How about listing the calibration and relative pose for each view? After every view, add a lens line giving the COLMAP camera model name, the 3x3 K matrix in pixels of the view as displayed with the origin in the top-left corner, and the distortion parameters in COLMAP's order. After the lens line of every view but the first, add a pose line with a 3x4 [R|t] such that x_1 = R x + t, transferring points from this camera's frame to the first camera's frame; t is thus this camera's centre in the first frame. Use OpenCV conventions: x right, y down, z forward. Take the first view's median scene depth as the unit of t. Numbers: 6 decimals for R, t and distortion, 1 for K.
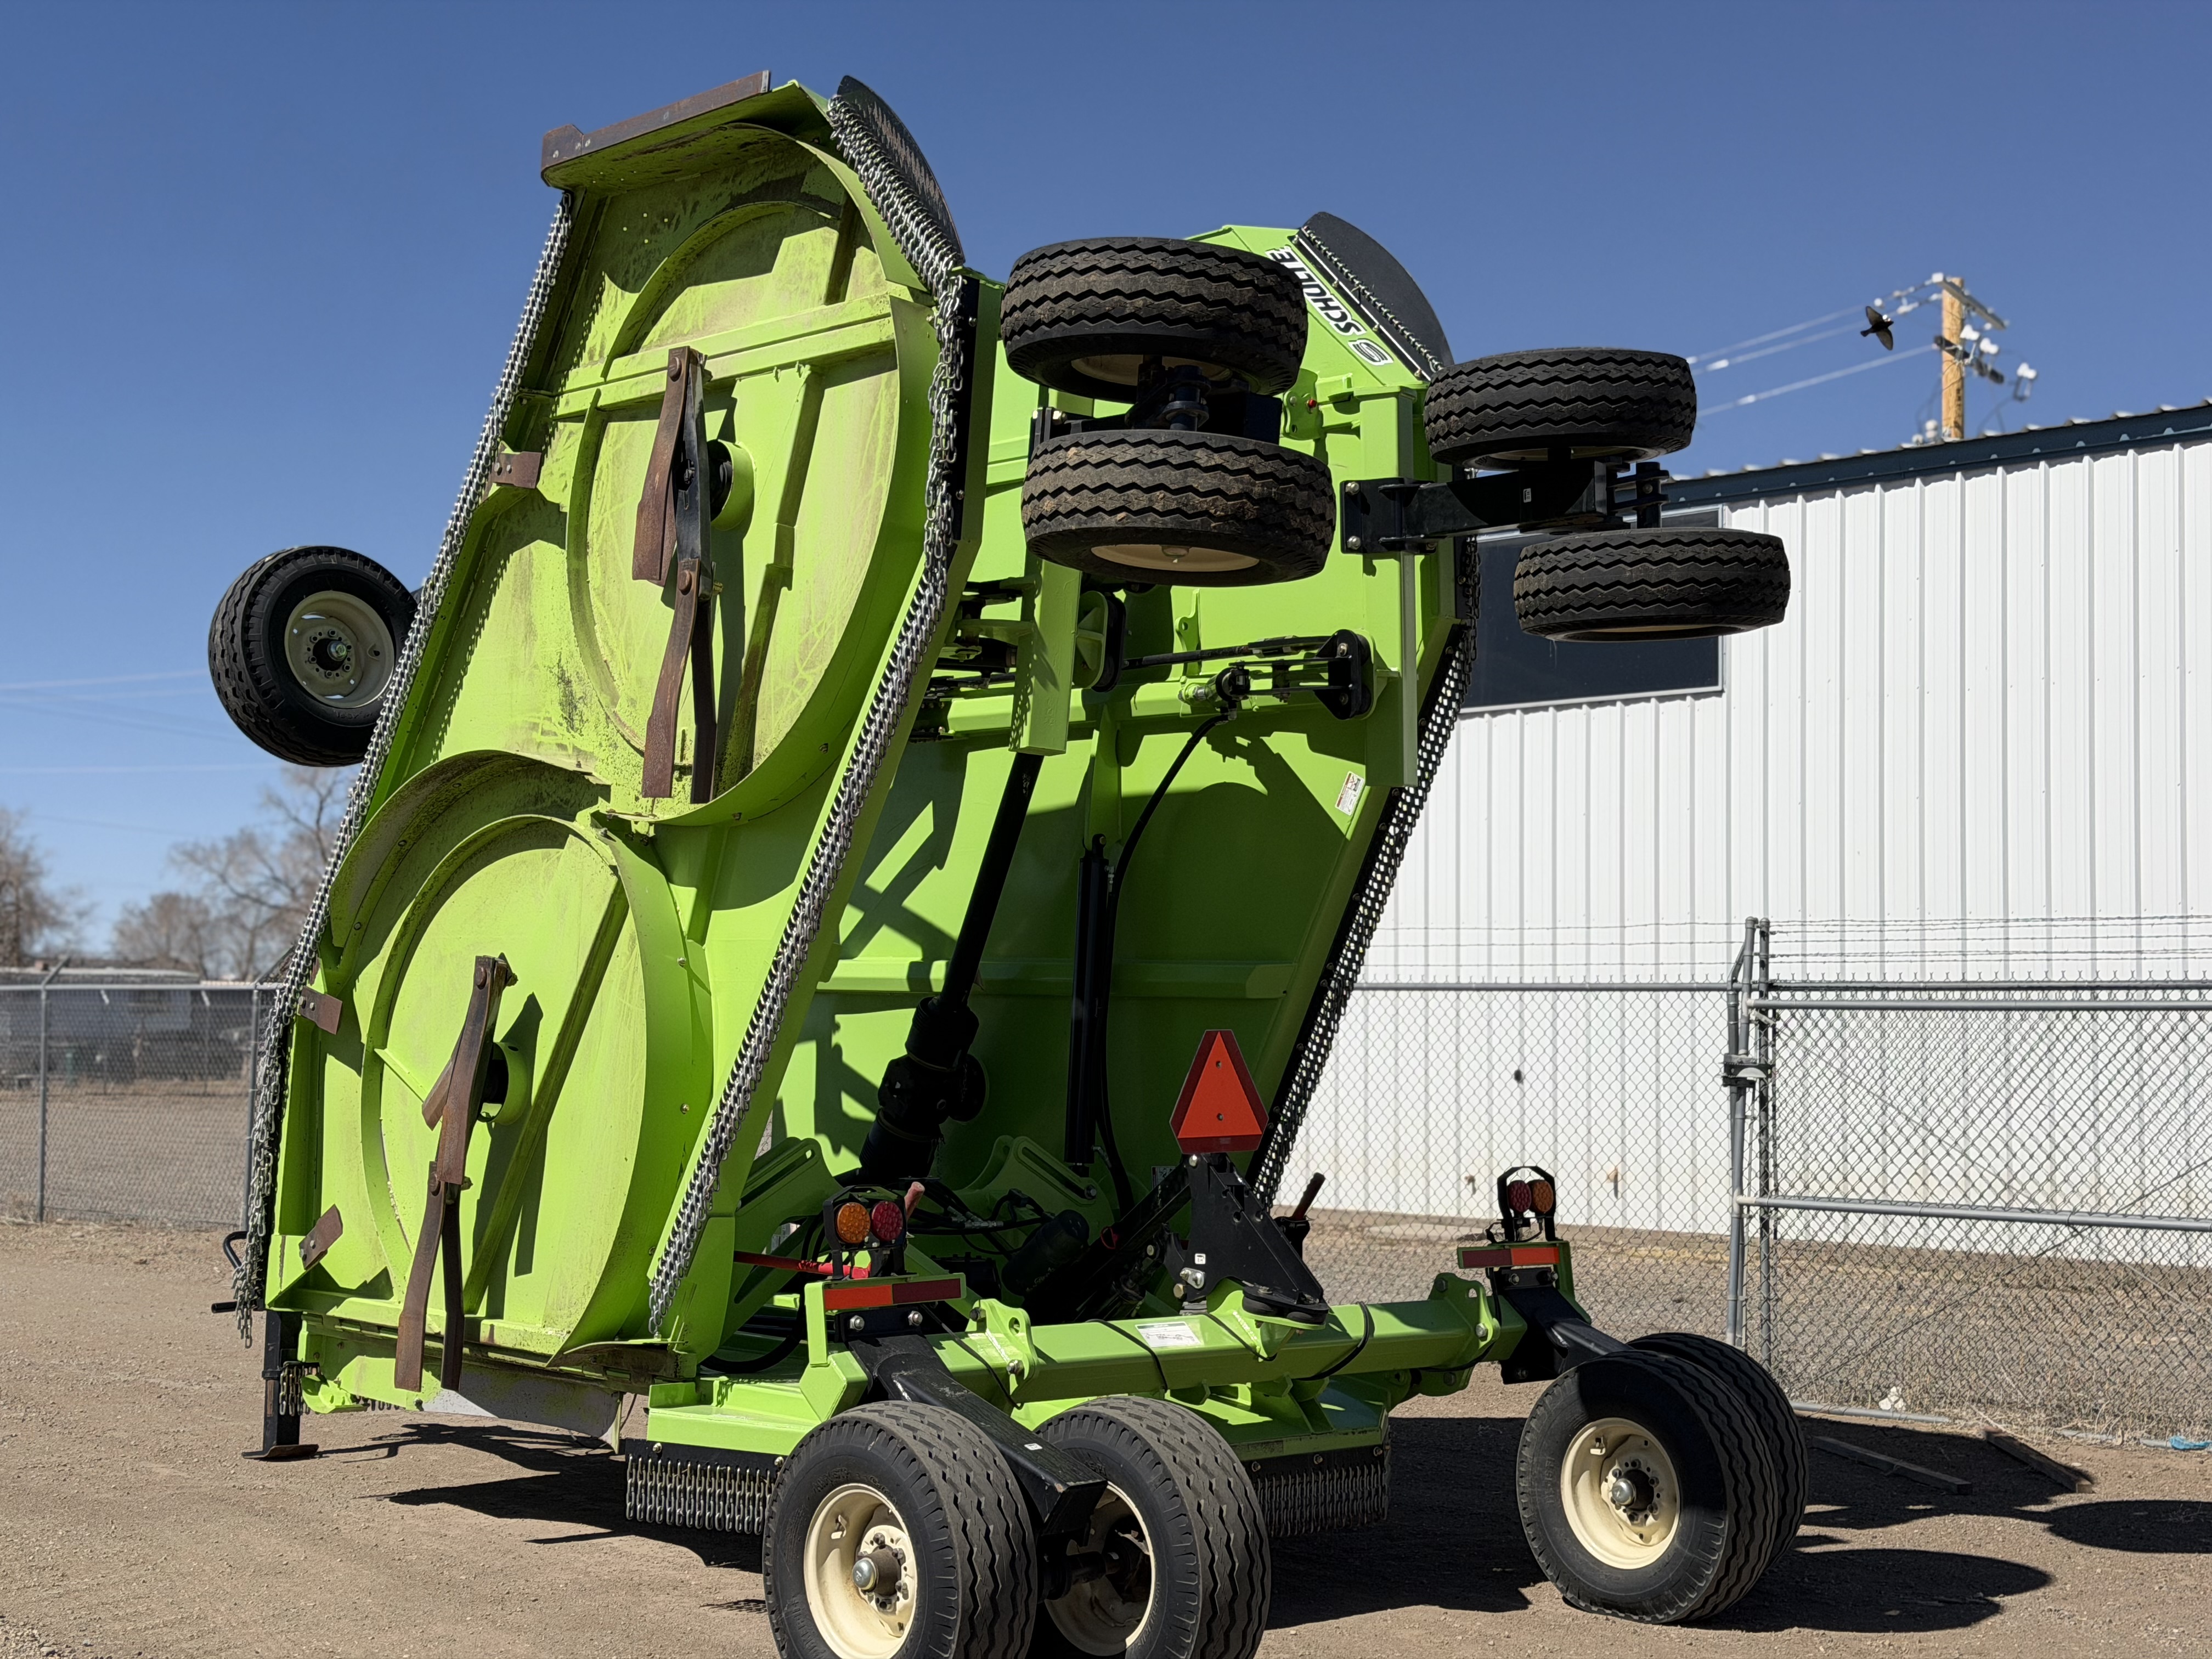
lens RADIAL K [[3072.3, 0, 1112.8], [0, 3072.3, 841.7], [0, 0, 1]] dist [0.099769, 0.000000]
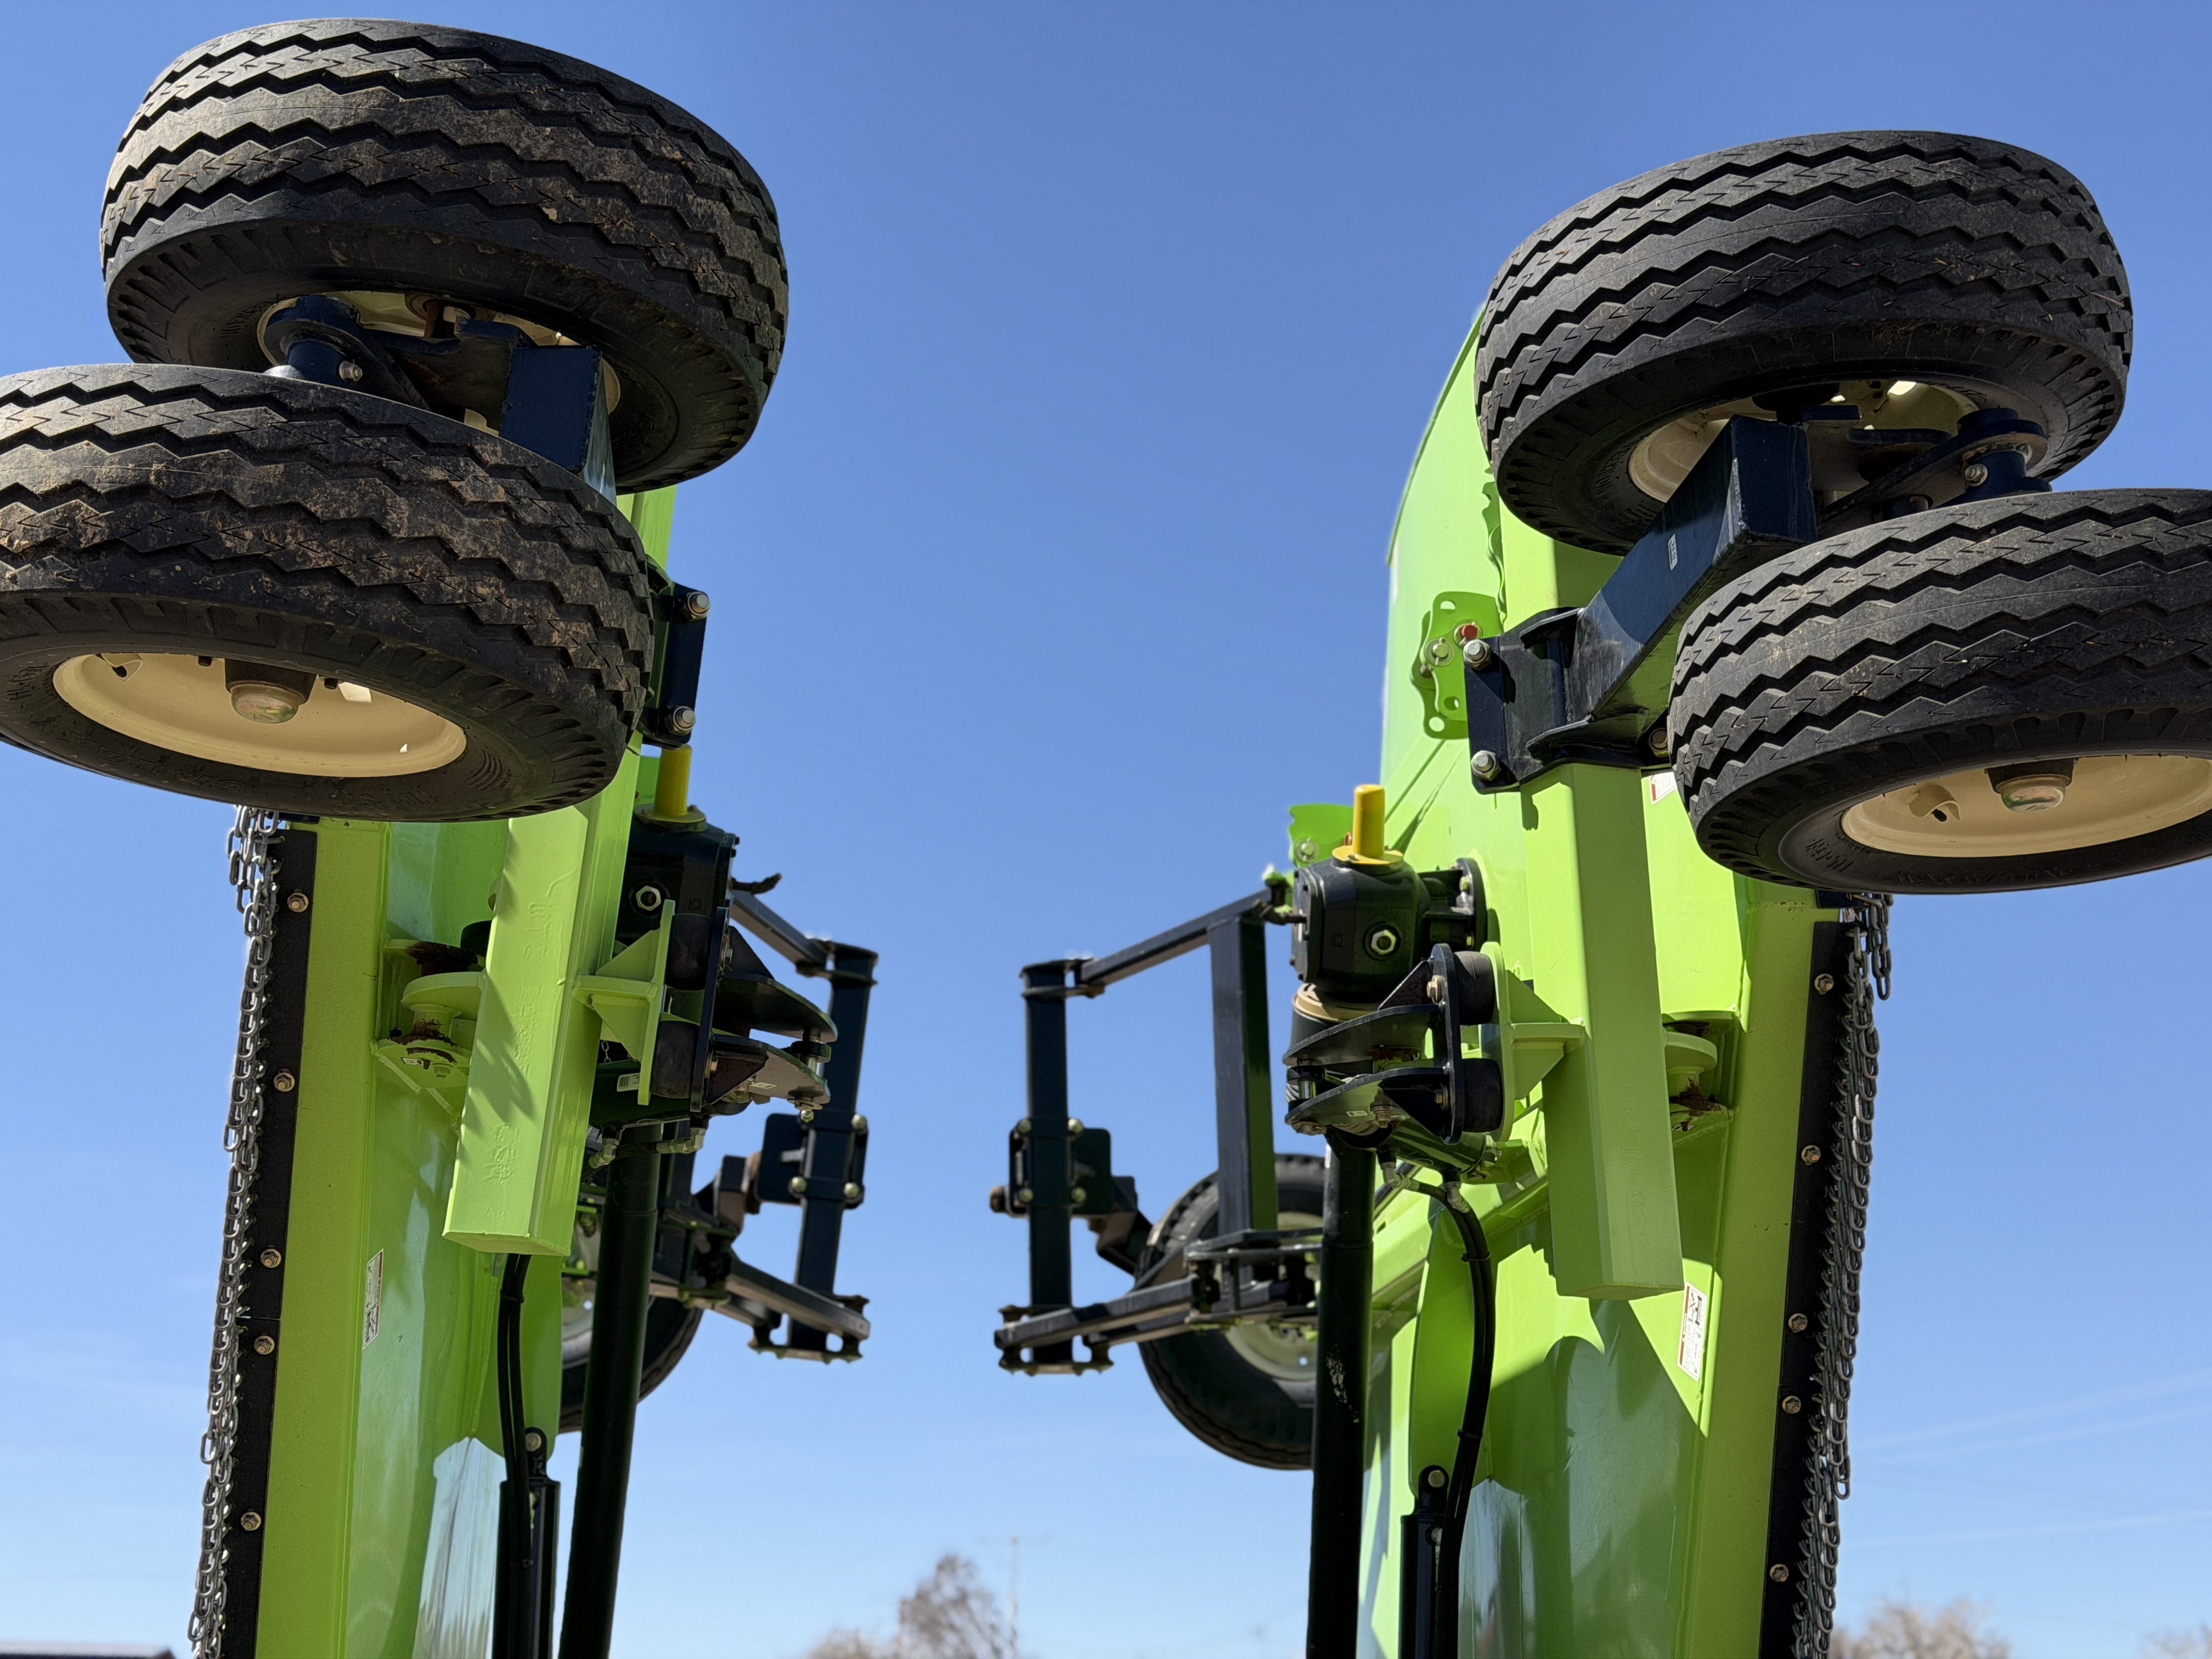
lens RADIAL K [[3072.3, 0, 1100.9], [0, 3072.3, 811.7], [0, 0, 1]] dist [0.099769, 0.000000]
pose [[0.817816, -0.185400, -0.544798, 0.297635], [0.040920, 0.963022, -0.266298, 0.031853], [0.574024, 0.195489, 0.795161, 0.634644]]
